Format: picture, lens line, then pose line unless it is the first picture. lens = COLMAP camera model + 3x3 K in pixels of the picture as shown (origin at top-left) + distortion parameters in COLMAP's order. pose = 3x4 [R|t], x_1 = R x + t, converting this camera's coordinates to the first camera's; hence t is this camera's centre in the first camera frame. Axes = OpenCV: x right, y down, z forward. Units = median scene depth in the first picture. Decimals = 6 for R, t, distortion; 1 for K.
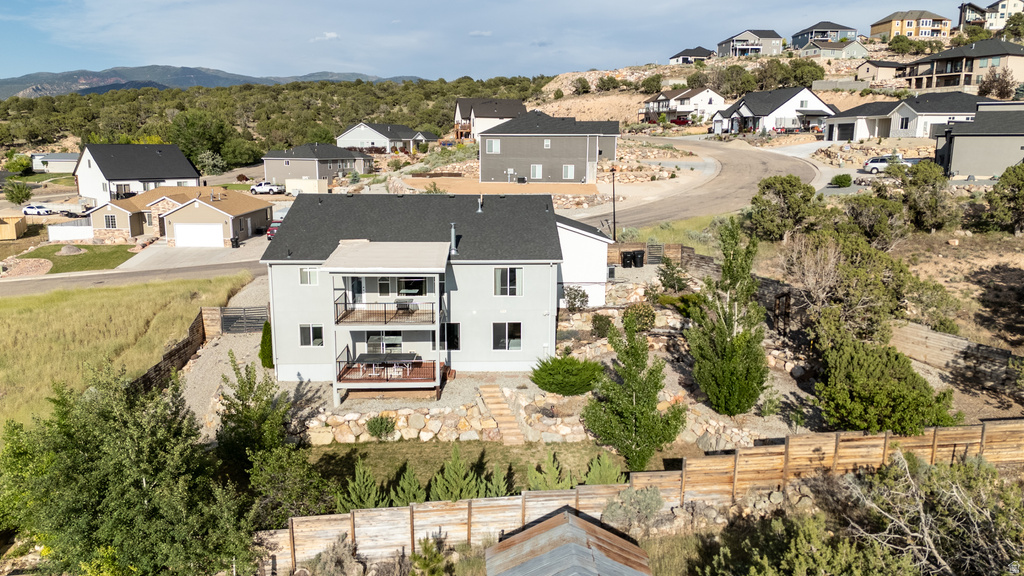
lens RADIAL K [[749.6, 0, 516.7], [0, 749.6, 283.4], [0, 0, 1]] dist [0.079931, -0.075907]
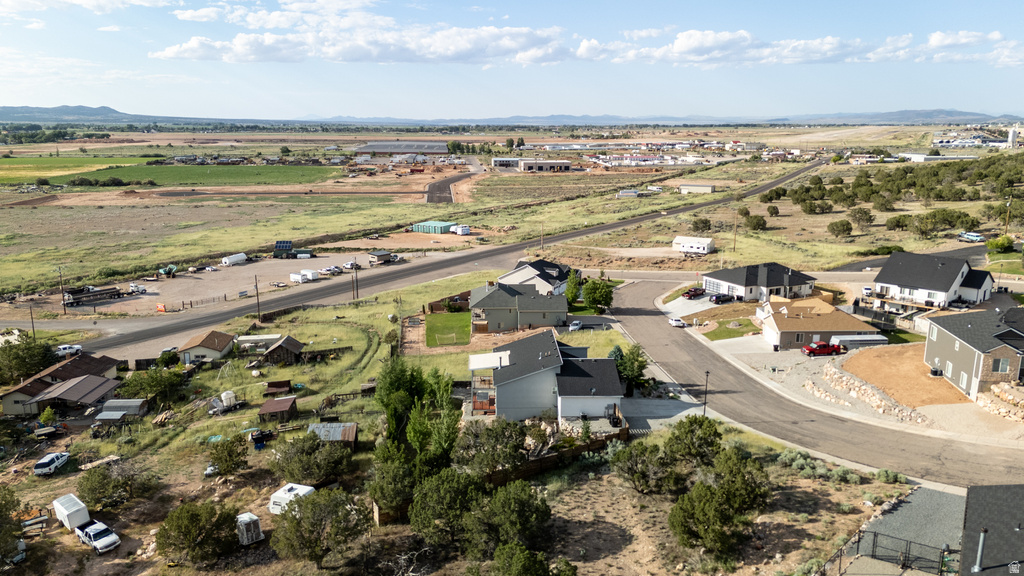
lens RADIAL K [[749.6, 0, 513.2], [0, 749.6, 284.5], [0, 0, 1]] dist [0.079931, -0.075907]
pose [[-0.004115, 0.207719, -0.978180, 1.155353], [-0.187002, 0.960772, 0.204809, -0.418017], [0.982351, 0.183765, 0.034891, 0.465802]]
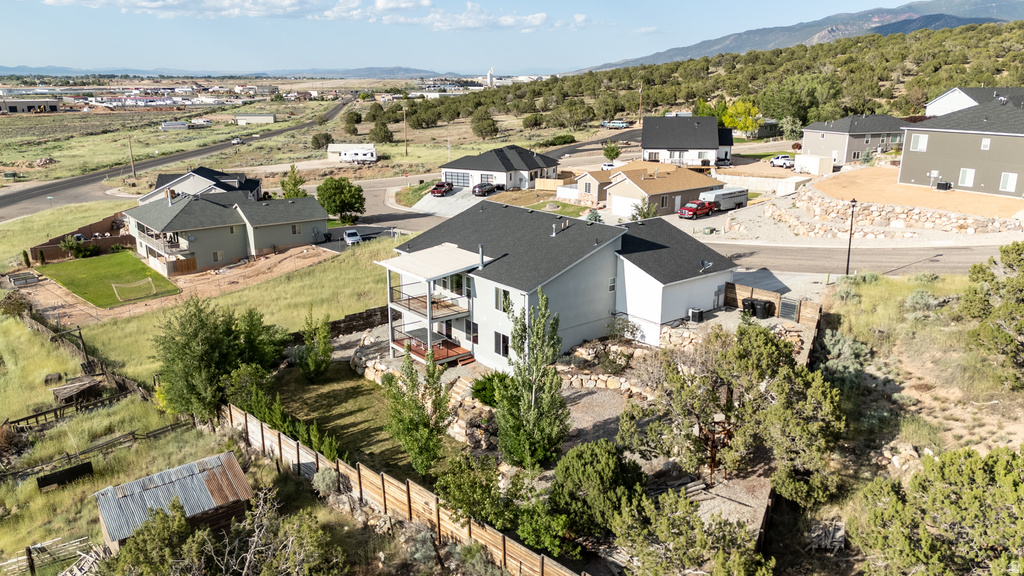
lens RADIAL K [[749.6, 0, 516.7], [0, 749.6, 292.0], [0, 0, 1]] dist [0.079931, -0.075907]
pose [[0.602993, 0.215254, -0.768157, 0.462214], [-0.147013, 0.976401, 0.158205, -0.104736], [0.784083, 0.017532, 0.620408, 0.142759]]
